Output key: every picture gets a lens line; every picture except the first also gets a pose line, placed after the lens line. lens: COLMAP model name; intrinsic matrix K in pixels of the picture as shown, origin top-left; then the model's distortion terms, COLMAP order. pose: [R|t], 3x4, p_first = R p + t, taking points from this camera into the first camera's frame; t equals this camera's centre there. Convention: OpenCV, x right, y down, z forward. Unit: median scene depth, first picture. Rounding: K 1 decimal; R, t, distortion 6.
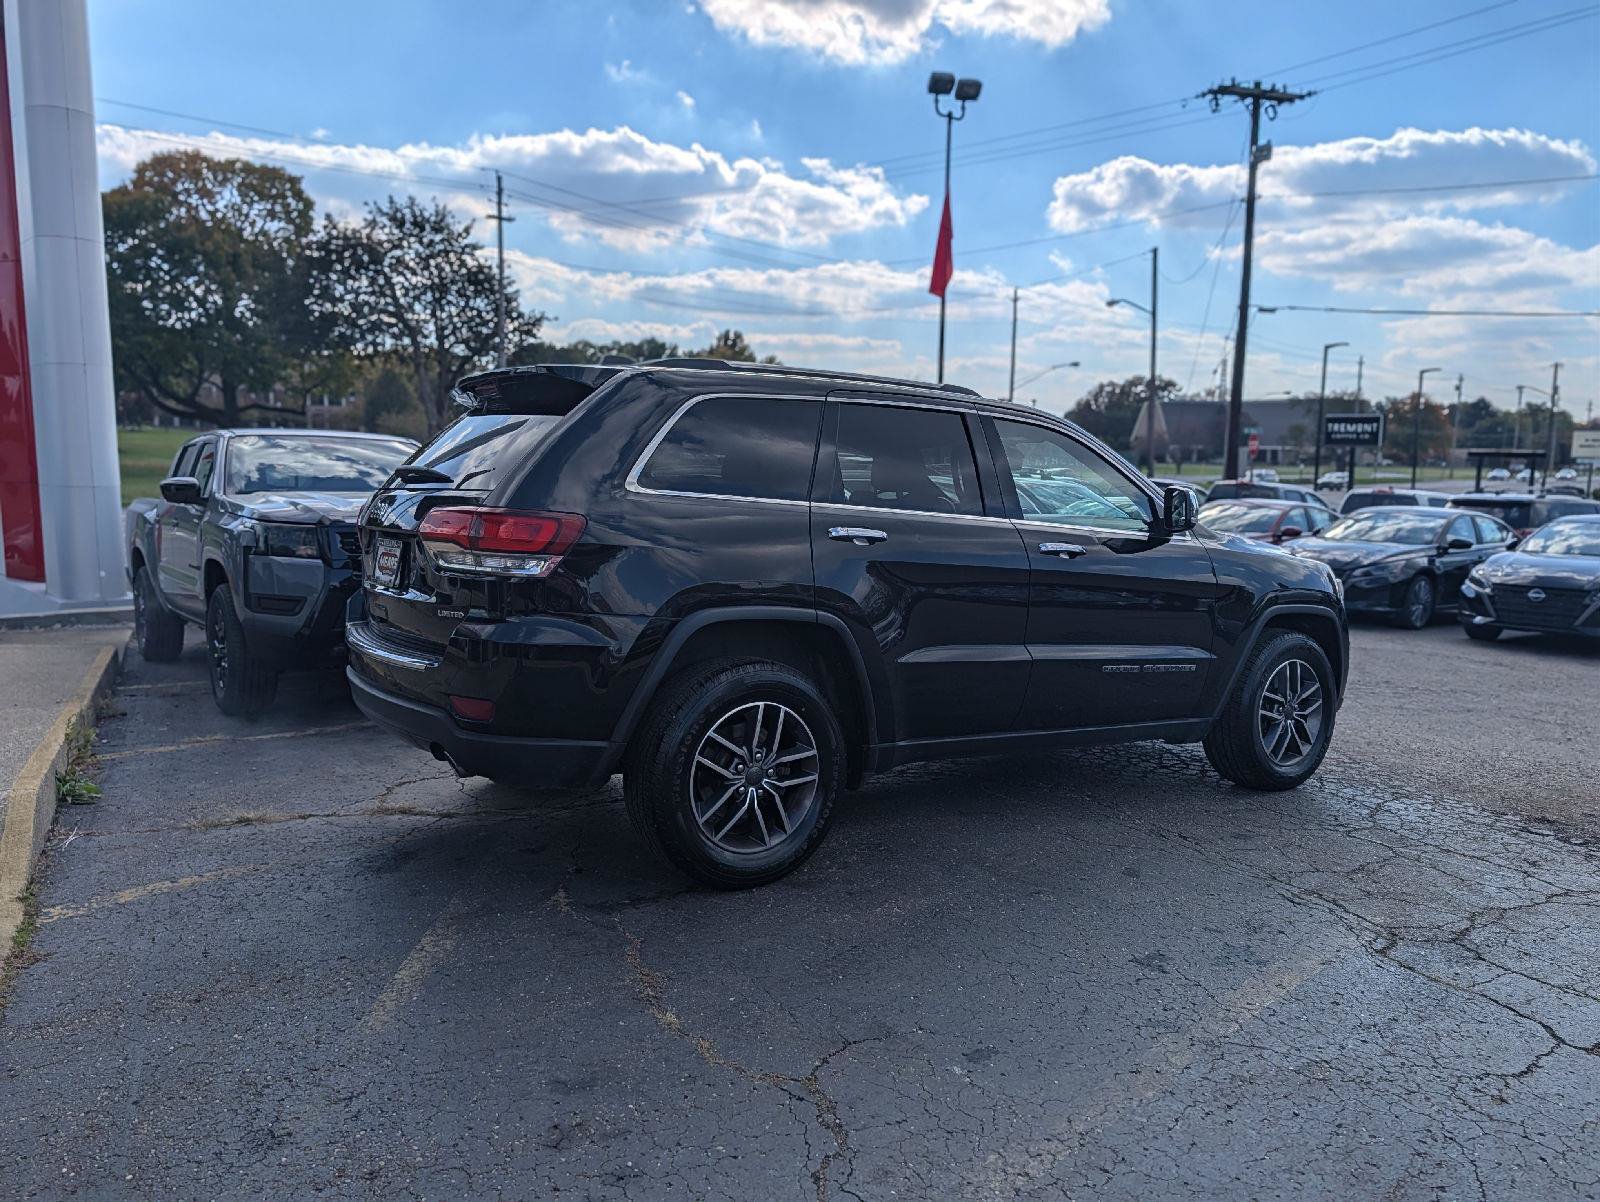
lens RADIAL K [[1151.3, 0, 799.4], [0, 1151.3, 613.6], [0, 0, 1]] dist [0.021589, -0.018983]
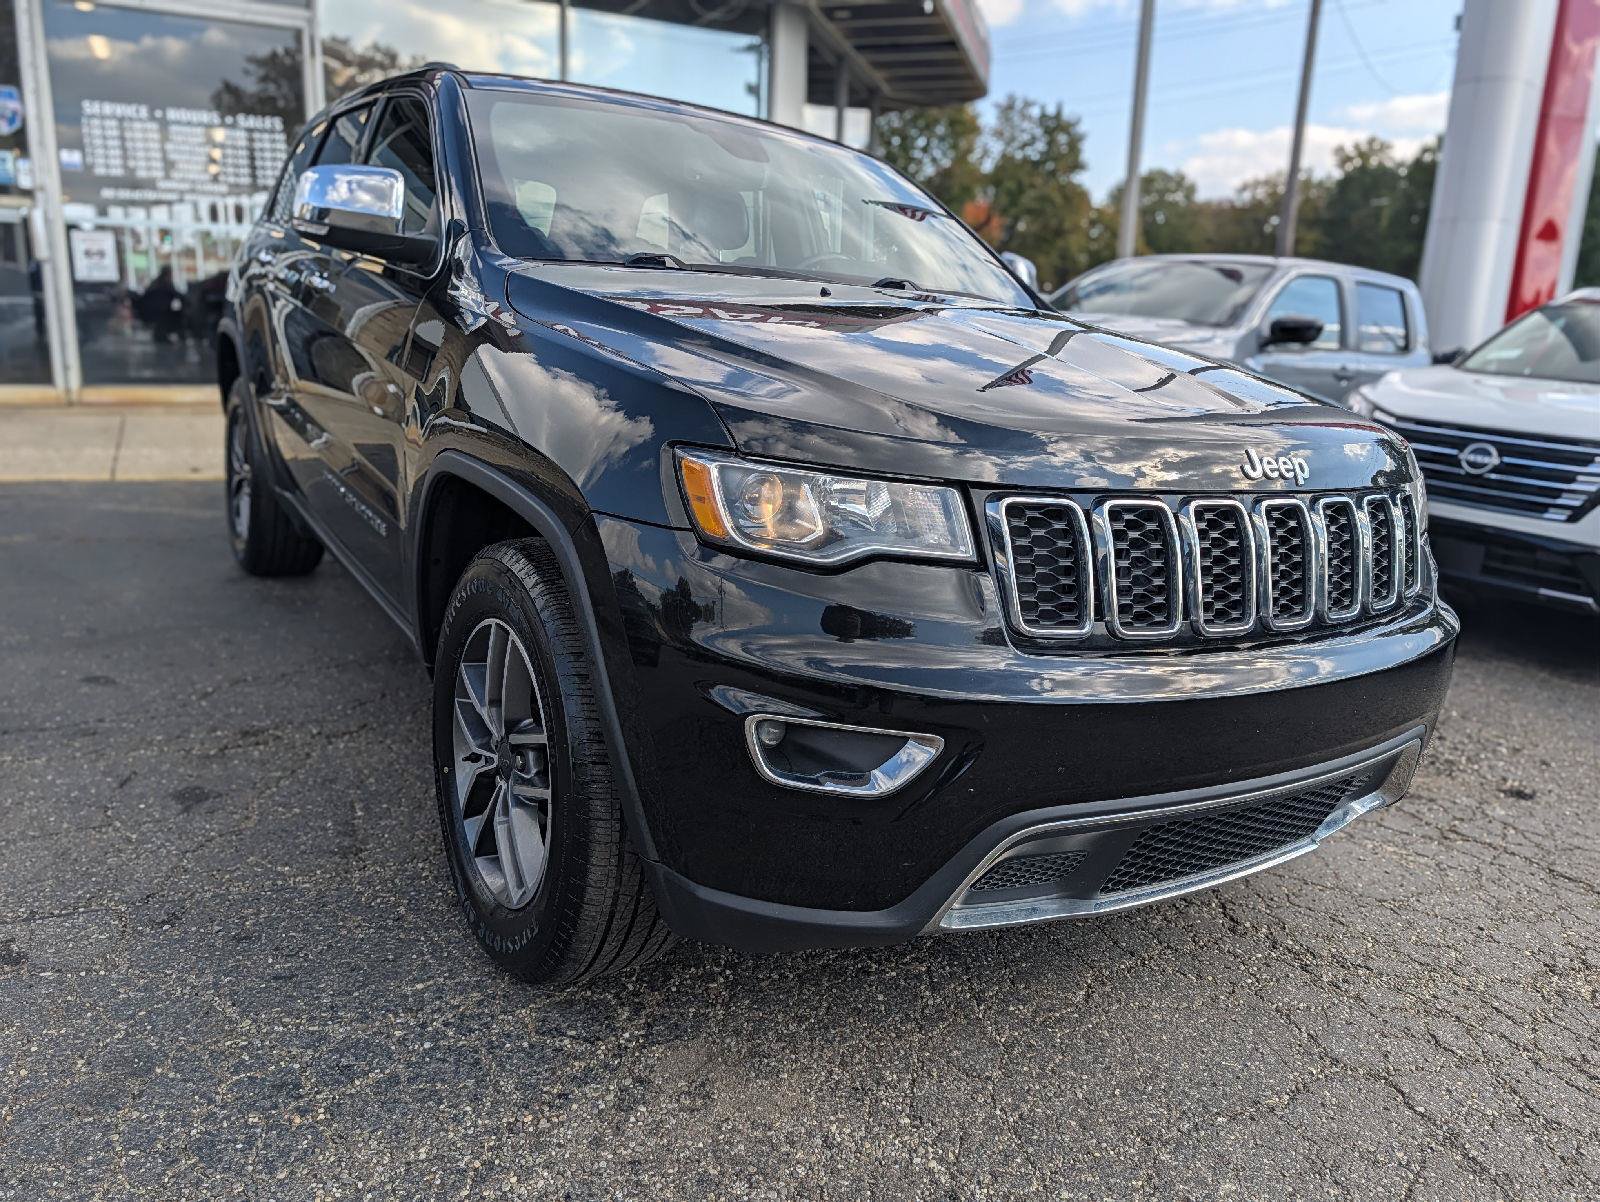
lens RADIAL K [[1151.3, 0, 809.4], [0, 1151.3, 589.7], [0, 0, 1]] dist [0.021589, -0.018983]
pose [[-0.008492, 0.210196, -0.977622, 0.072211], [-0.178826, 0.961578, 0.208299, -0.005816], [0.983844, 0.176594, 0.029423, 0.100371]]
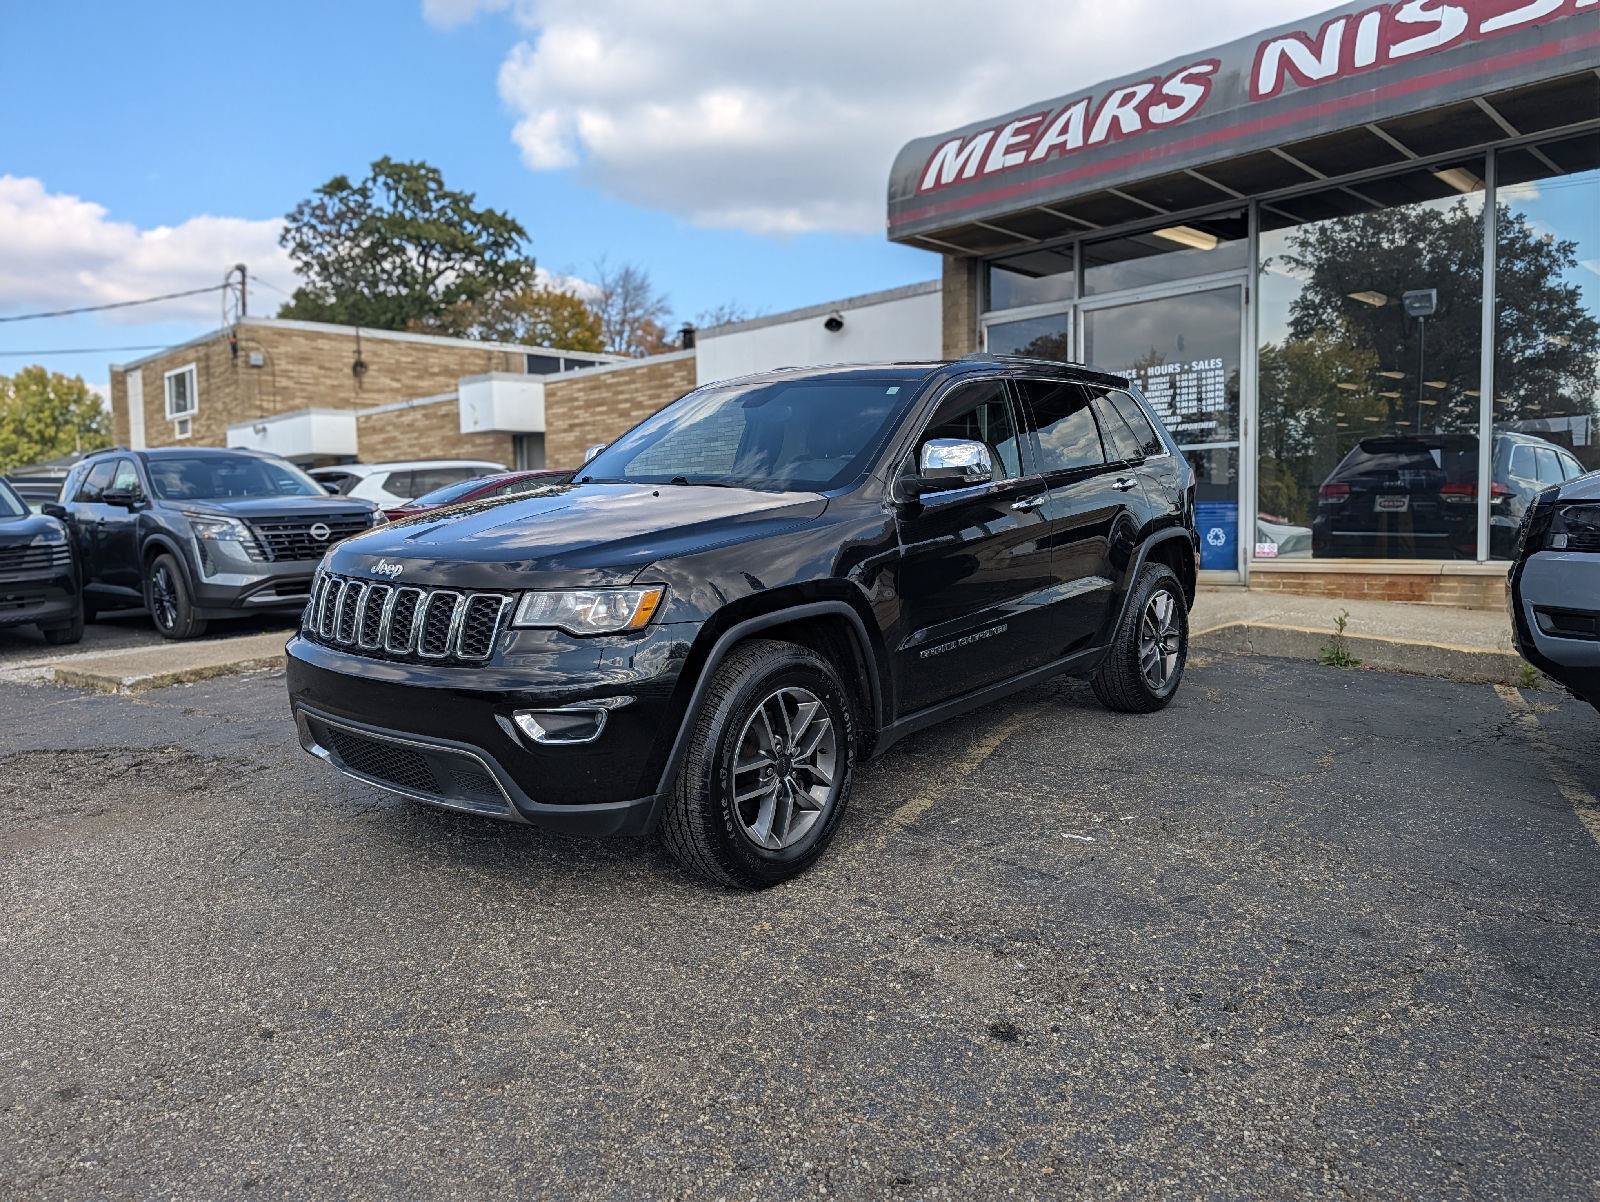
lens RADIAL K [[1150.3, 0, 807.3], [0, 1150.3, 600.7], [0, 0, 1]] dist [0.028982, -0.027121]
pose [[-0.954255, 0.024071, -0.298023, 0.039263], [-0.038675, 0.978443, 0.202863, -0.016121], [0.296481, 0.205109, -0.932753, 0.175090]]
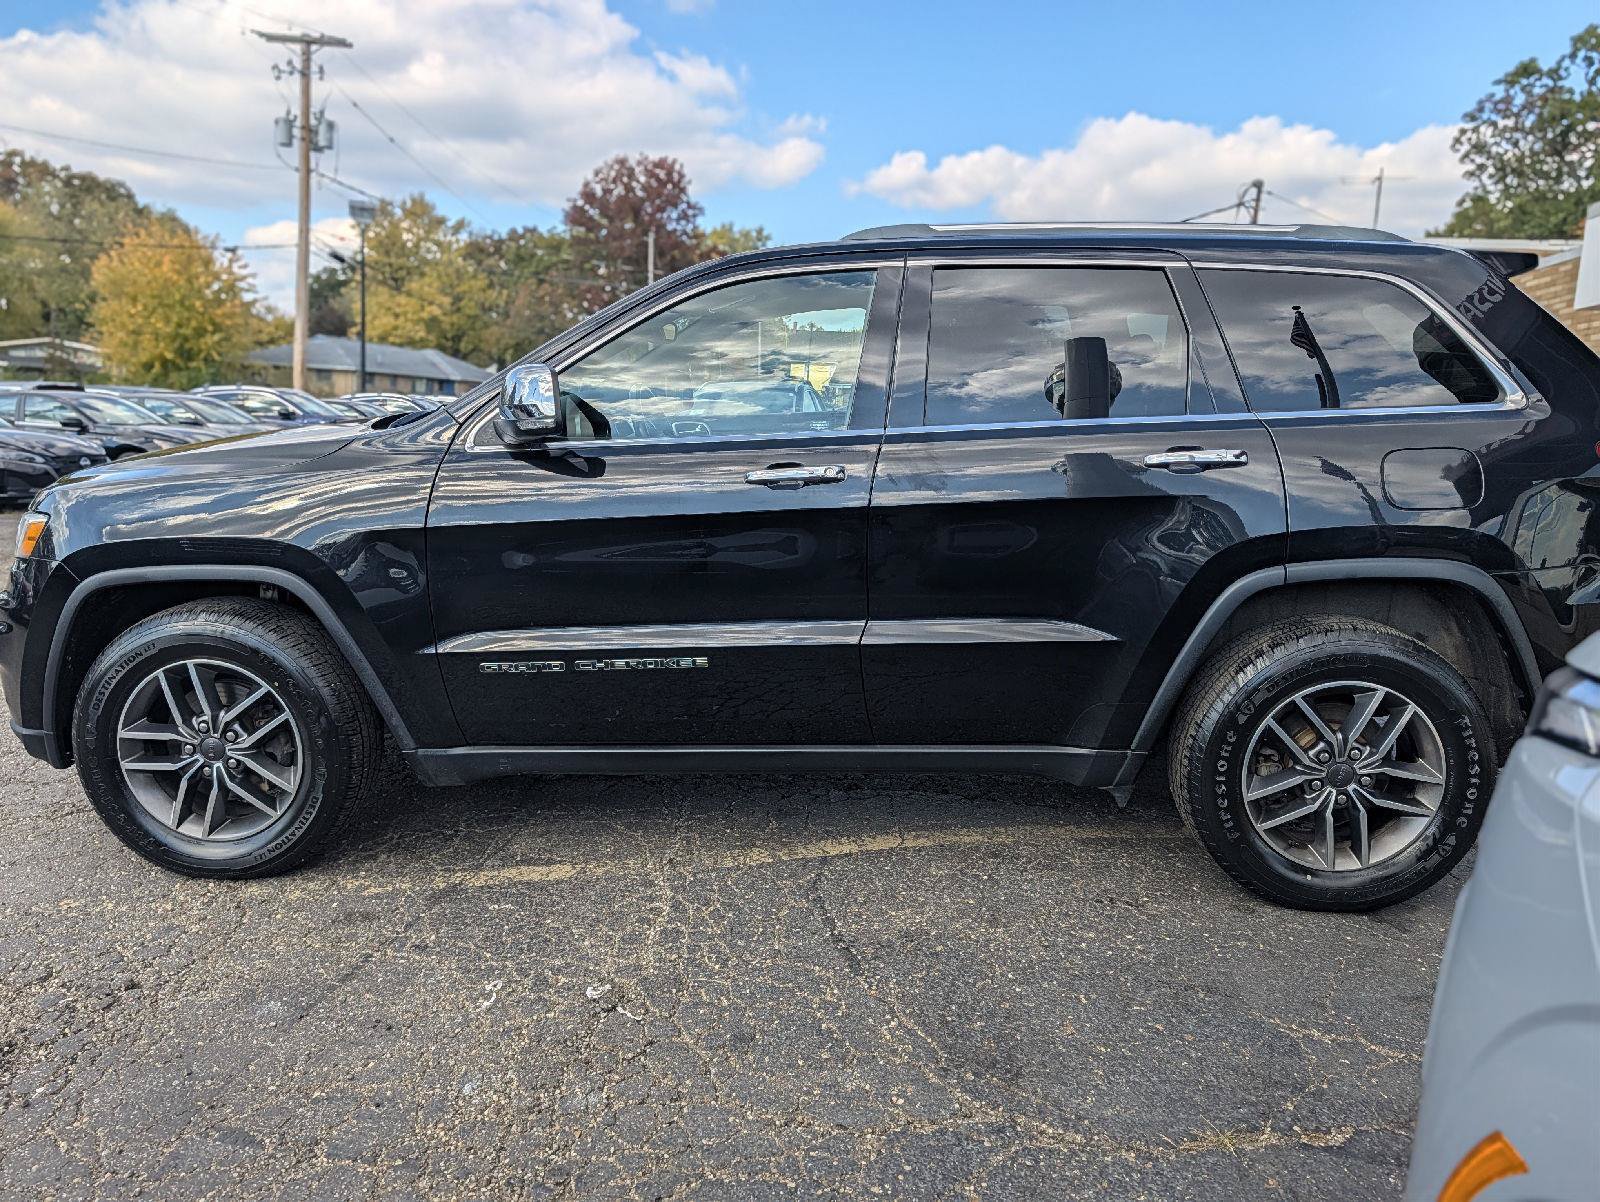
lens RADIAL K [[1151.3, 0, 799.7], [0, 1151.3, 590.5], [0, 0, 1]] dist [0.021589, -0.018983]
pose [[-0.800968, -0.142881, 0.581408, -0.028977], [0.022505, 0.963234, 0.267719, -0.015410], [-0.598284, 0.227519, -0.768304, 0.141928]]
